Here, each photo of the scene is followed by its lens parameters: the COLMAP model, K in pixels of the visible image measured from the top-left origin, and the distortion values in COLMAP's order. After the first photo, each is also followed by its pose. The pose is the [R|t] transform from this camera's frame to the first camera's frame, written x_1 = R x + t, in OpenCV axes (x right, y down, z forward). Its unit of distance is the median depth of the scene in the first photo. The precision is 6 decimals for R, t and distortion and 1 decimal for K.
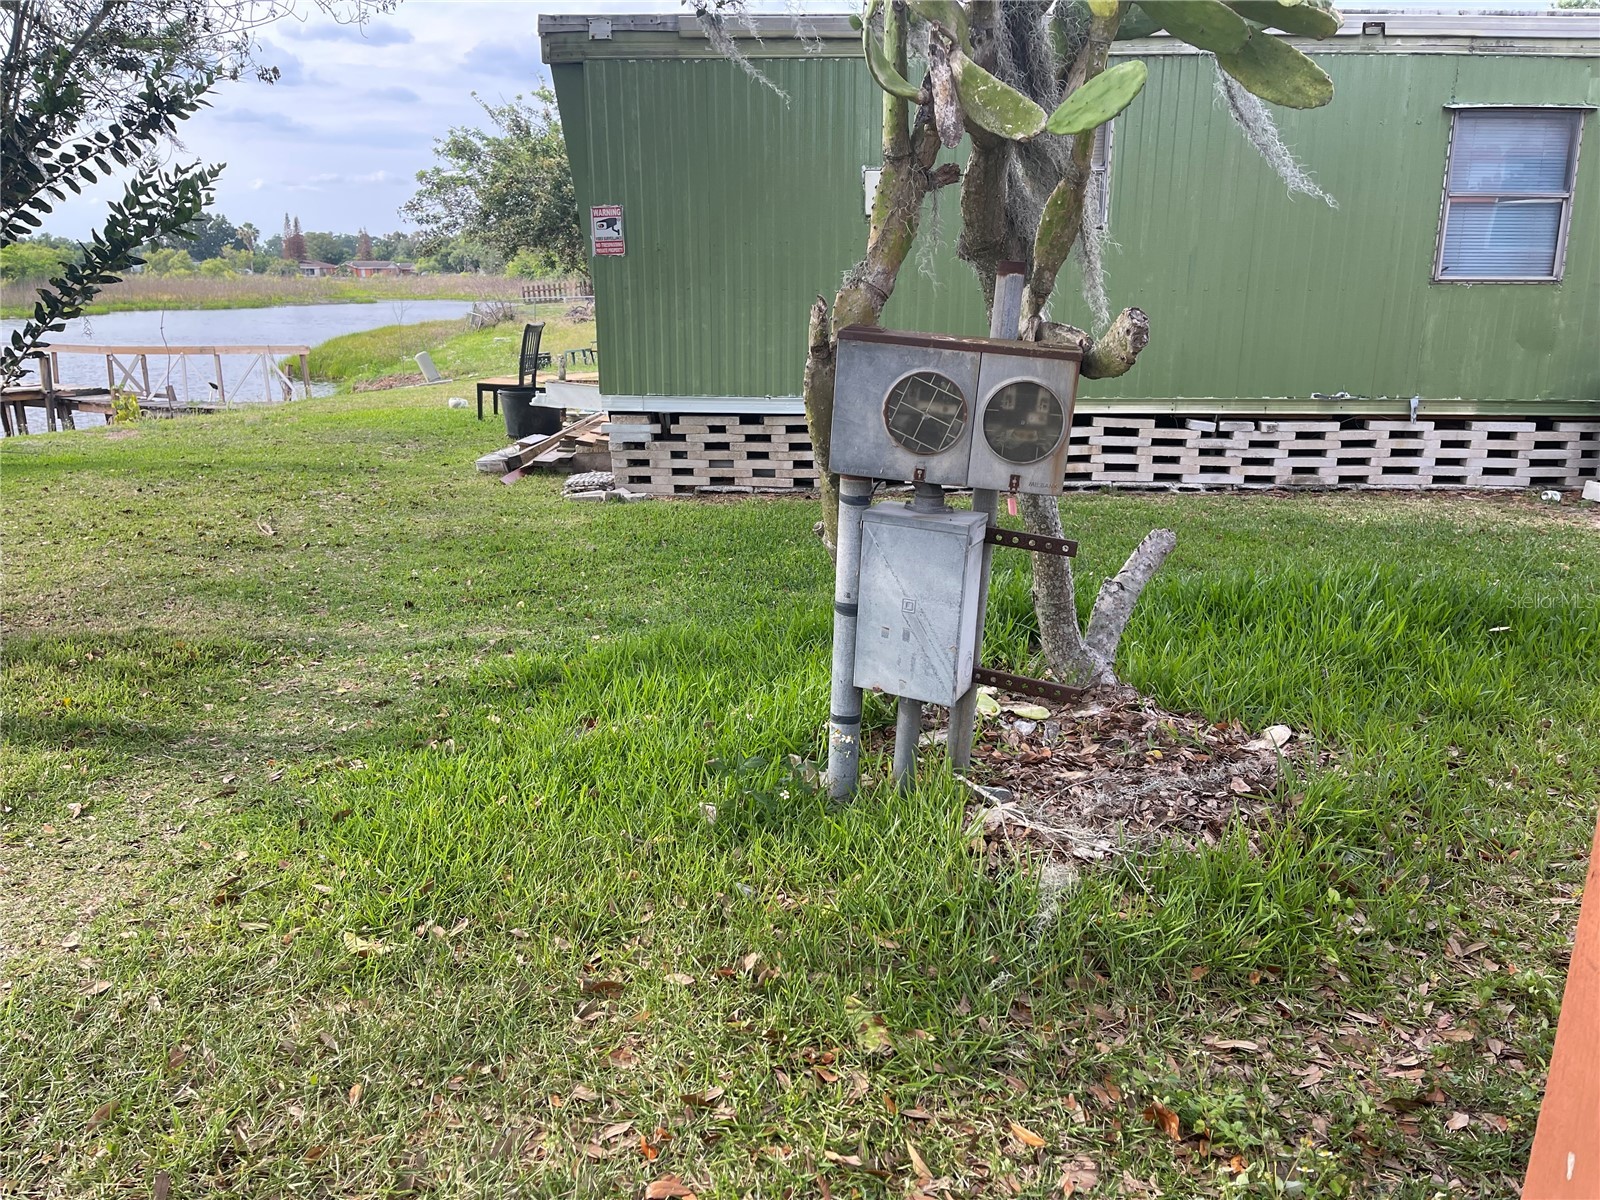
lens RADIAL K [[1194.9, 0, 854.3], [0, 1194.9, 600.5], [0, 0, 1]] dist [0.042324, -0.000152]
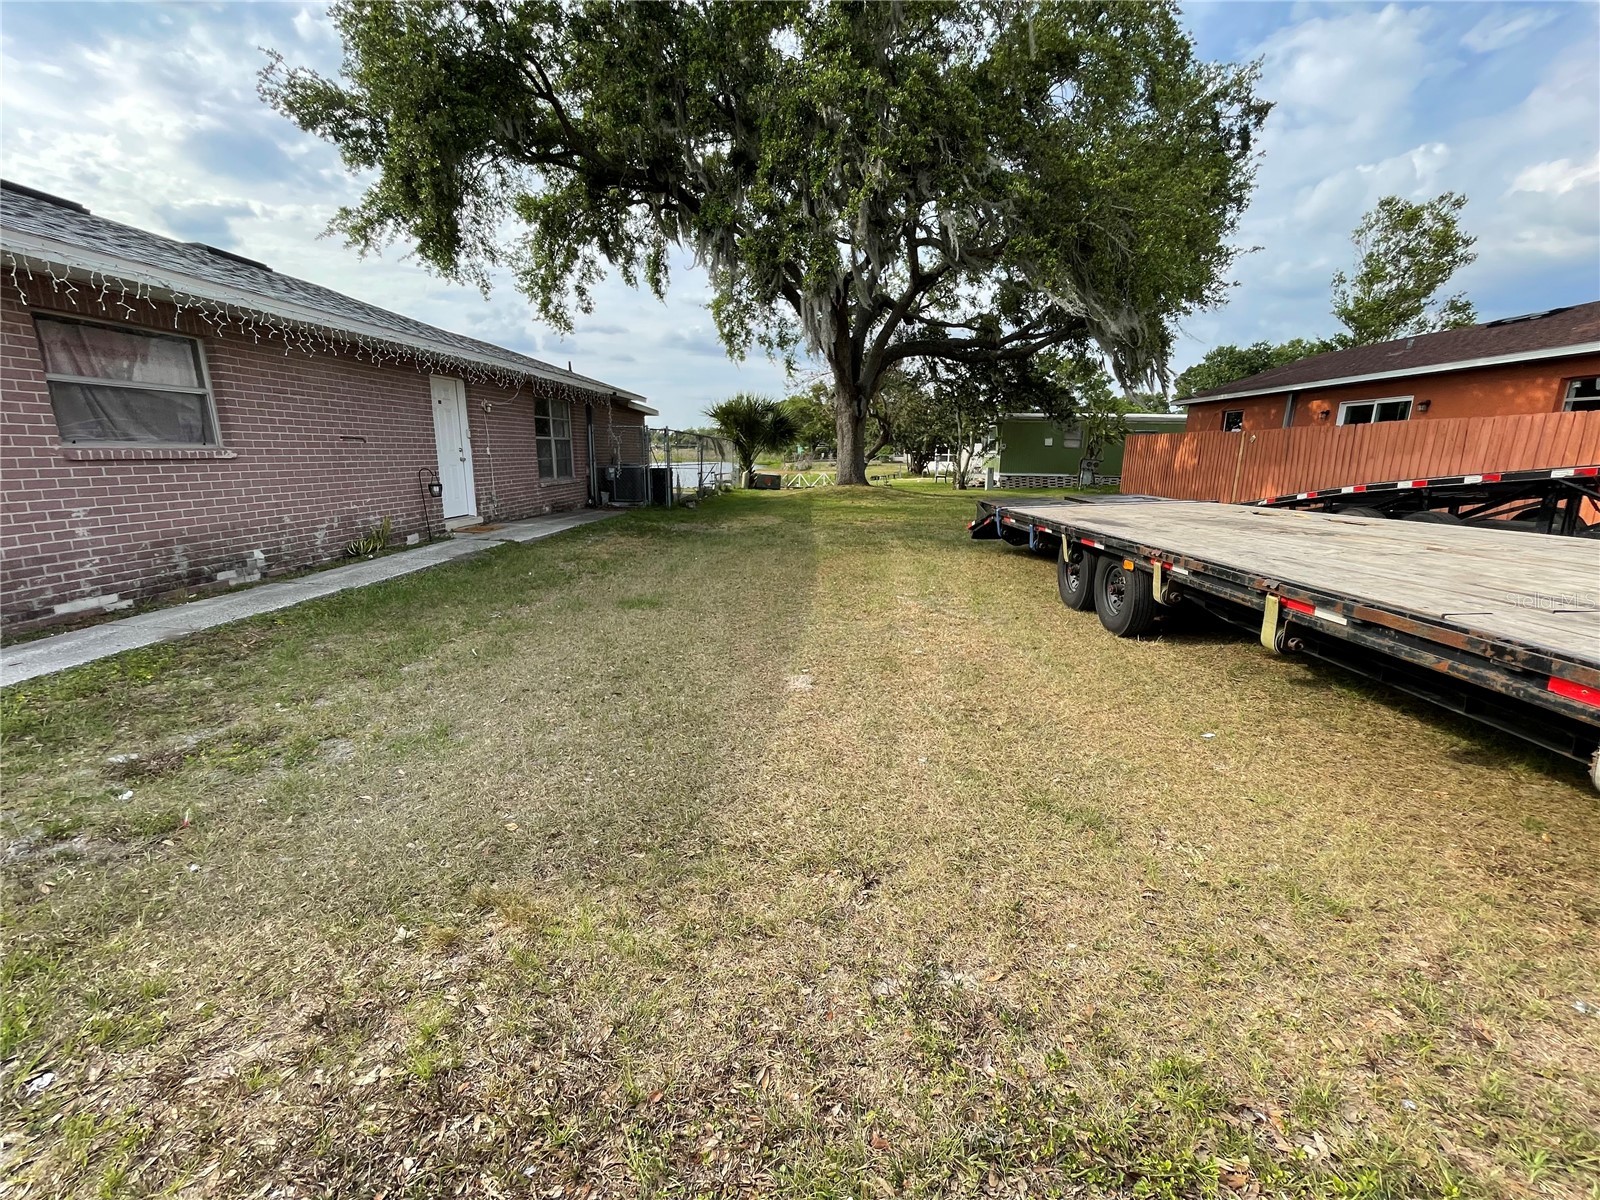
lens RADIAL K [[641.1, 0, 783.6], [0, 641.1, 606.6], [0, 0, 1]] dist [-0.001489, -0.000241]
pose [[0.994077, 0.030955, -0.104174, -0.980574], [-0.033663, 0.999137, -0.024338, 0.664773], [0.103330, 0.027701, 0.994261, -2.505952]]
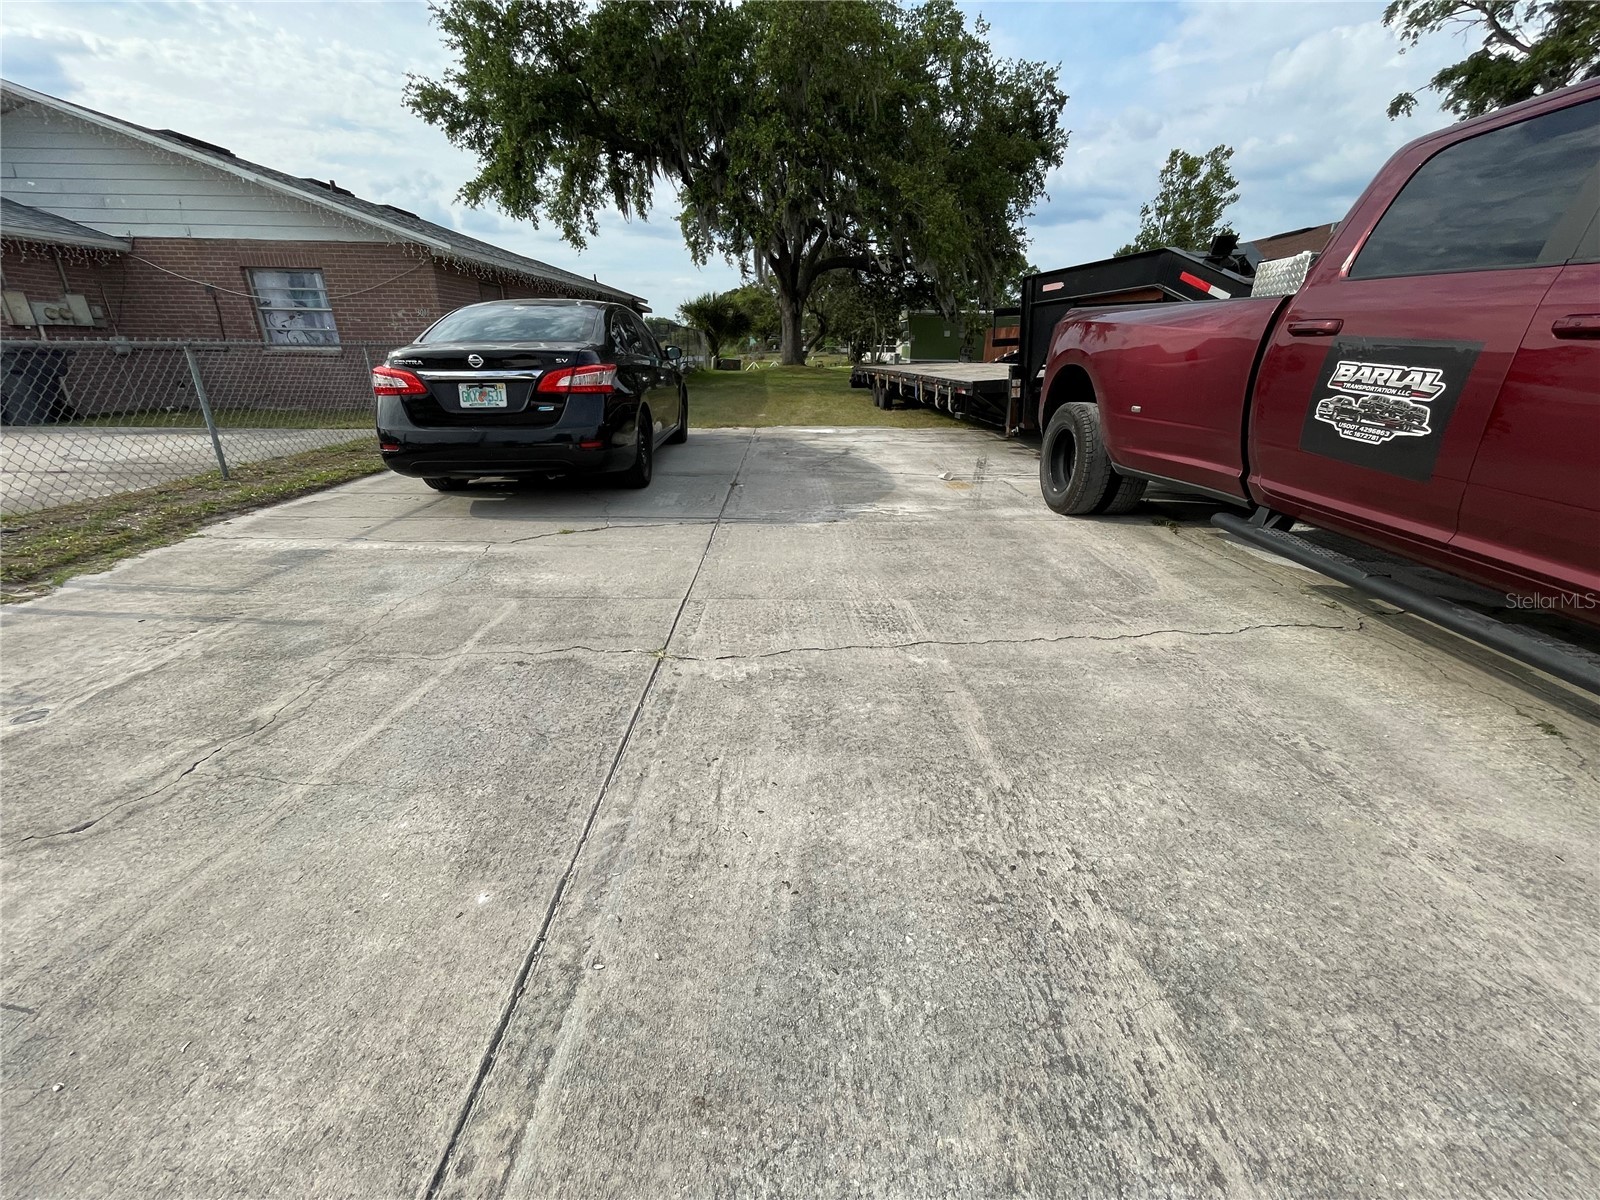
lens RADIAL K [[651.0, 0, 799.7], [0, 651.0, 594.3], [0, 0, 1]] dist [-0.004206, -0.000158]
pose [[0.999868, 0.011173, -0.011824, -0.903242], [-0.009903, 0.994679, 0.102547, 0.987085], [0.012907, -0.102416, 0.994658, -3.617588]]
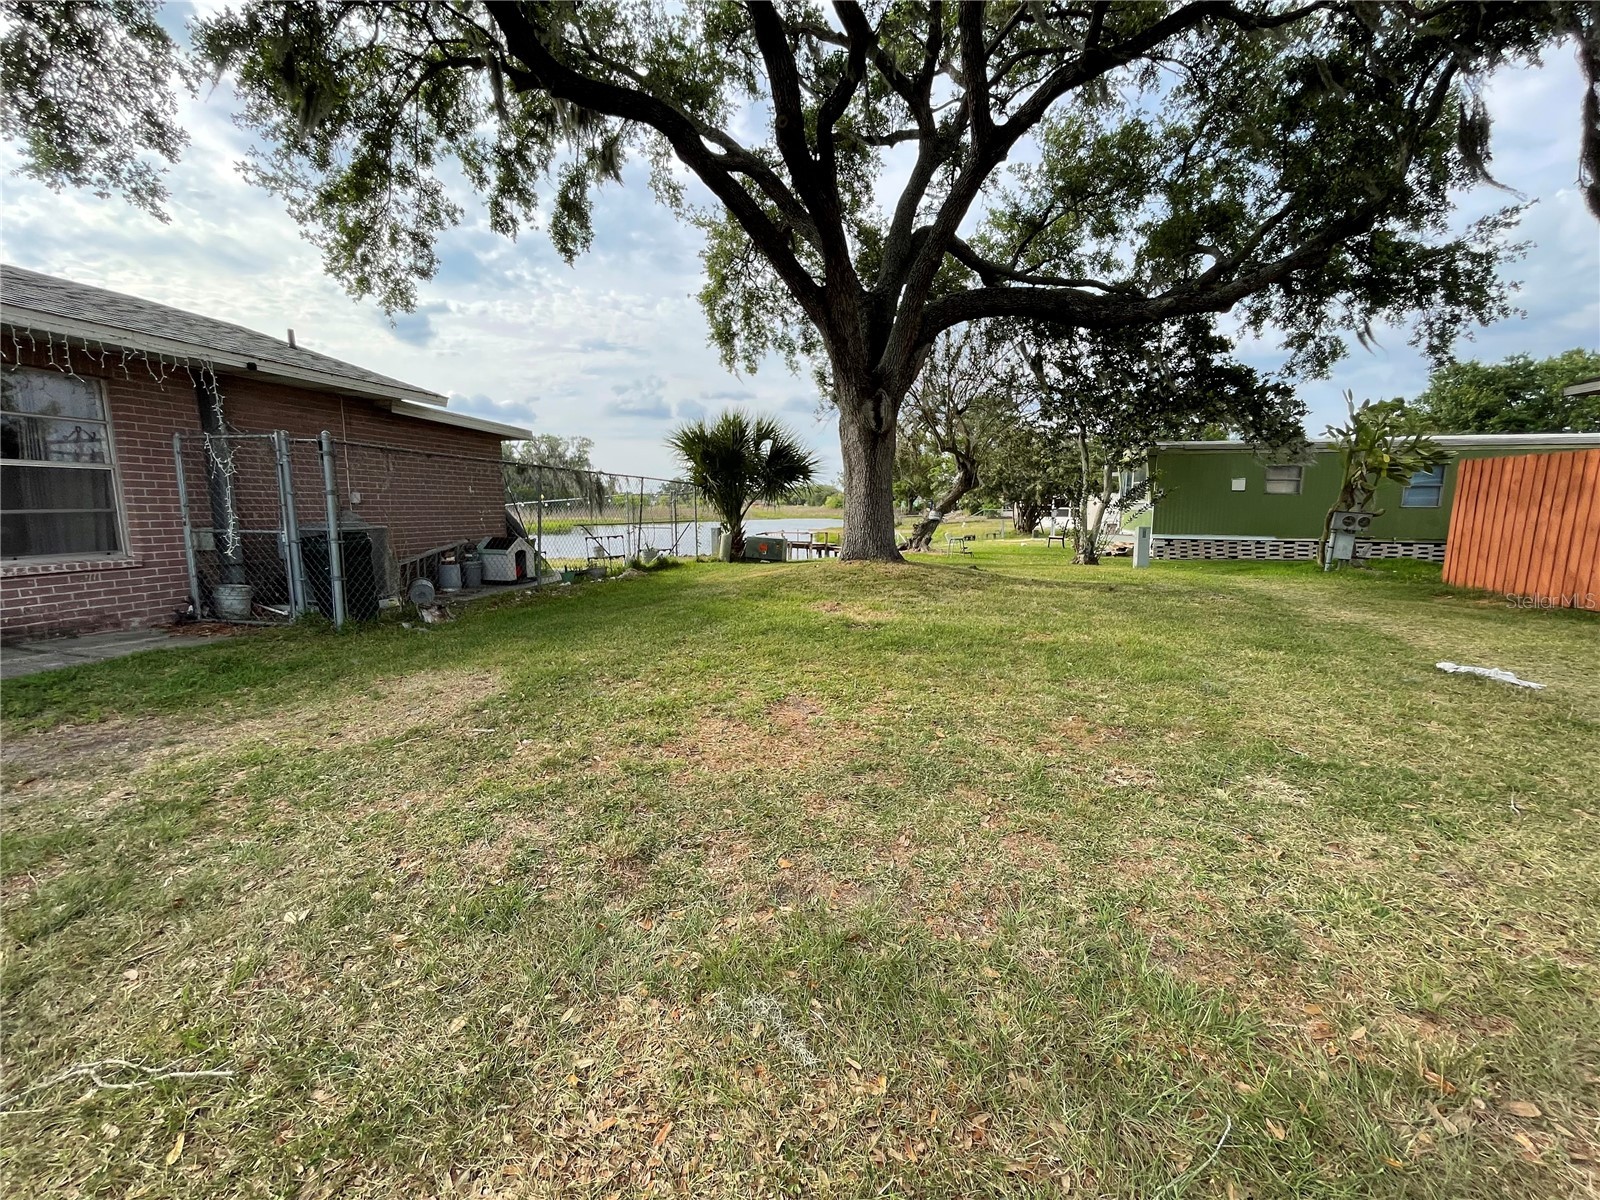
lens RADIAL K [[651.0, 0, 799.7], [0, 651.0, 594.3], [0, 0, 1]] dist [-0.004206, -0.000158]
pose [[0.966784, 0.035181, -0.253163, -0.794043], [-0.067778, 0.990310, -0.121213, 0.369179], [0.246446, 0.134346, 0.959800, -1.341987]]
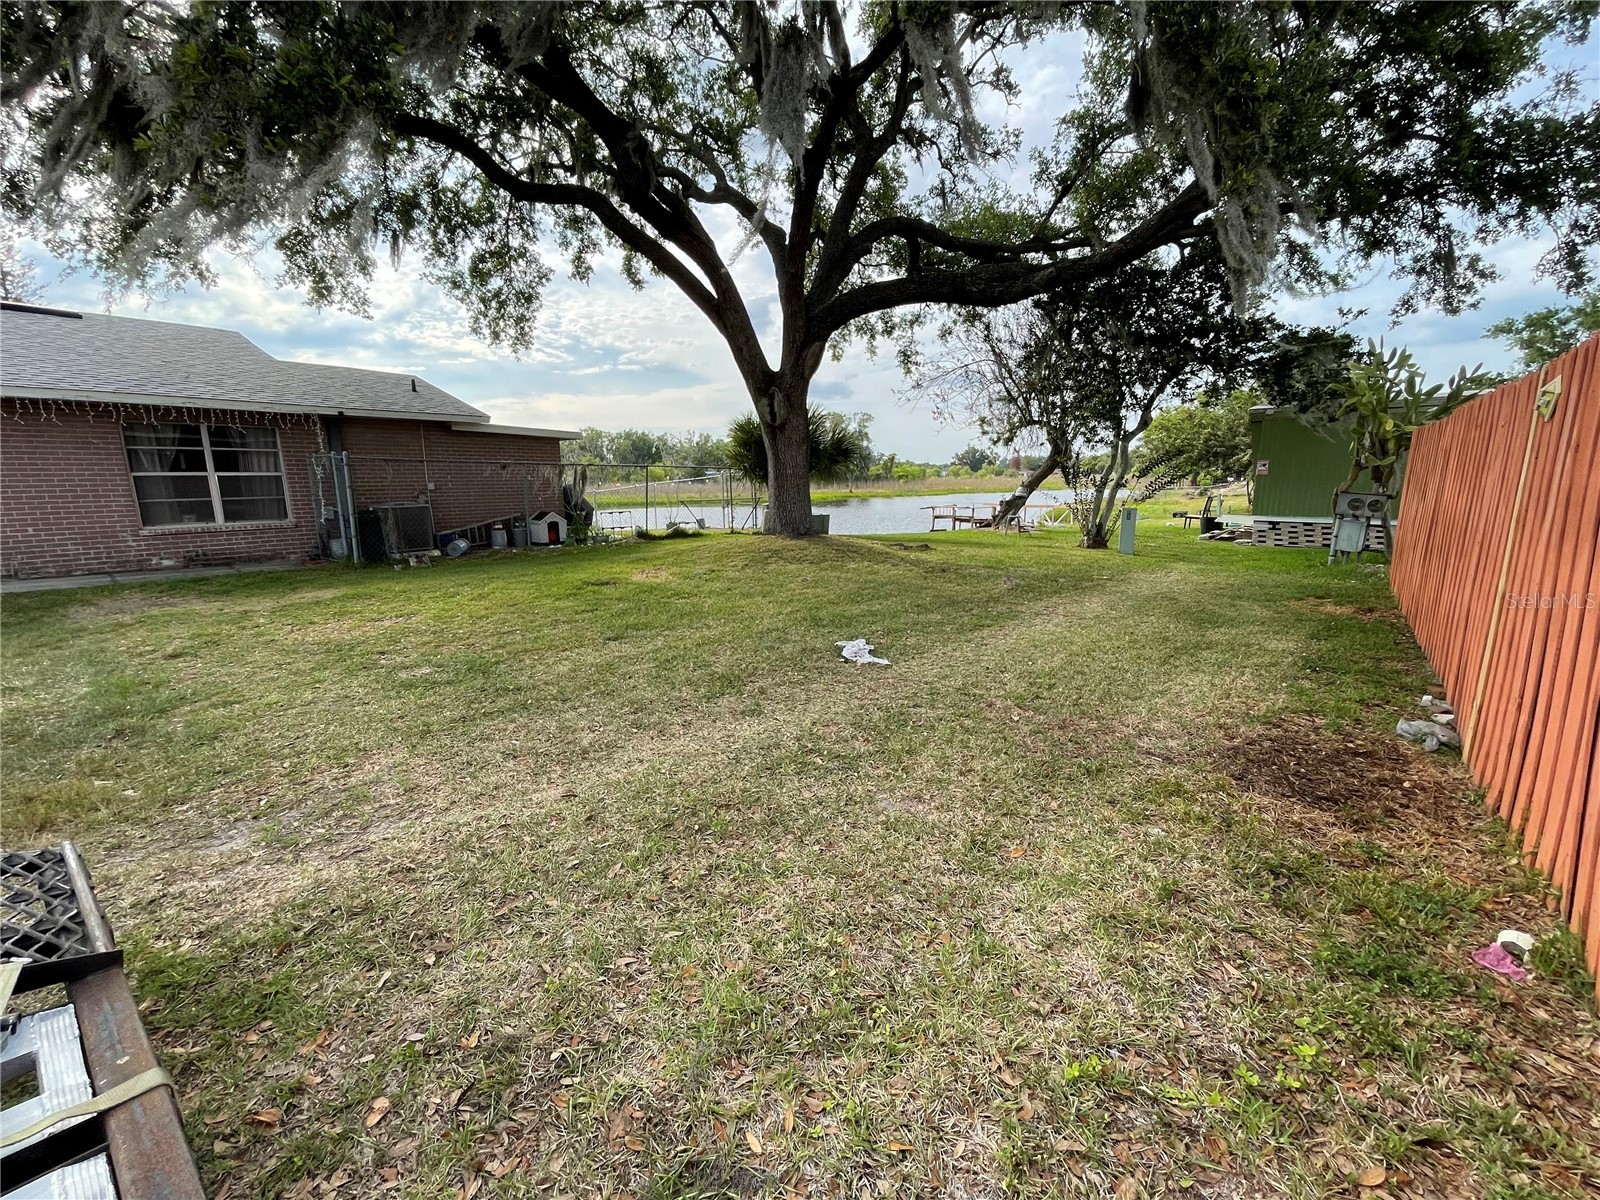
lens RADIAL K [[651.0, 0, 799.7], [0, 651.0, 594.3], [0, 0, 1]] dist [-0.004206, -0.000158]
pose [[0.748322, 0.109417, -0.654250, 0.051996], [-0.163532, 0.986290, -0.022099, 0.290848], [0.642862, 0.123528, 0.755956, -1.146514]]
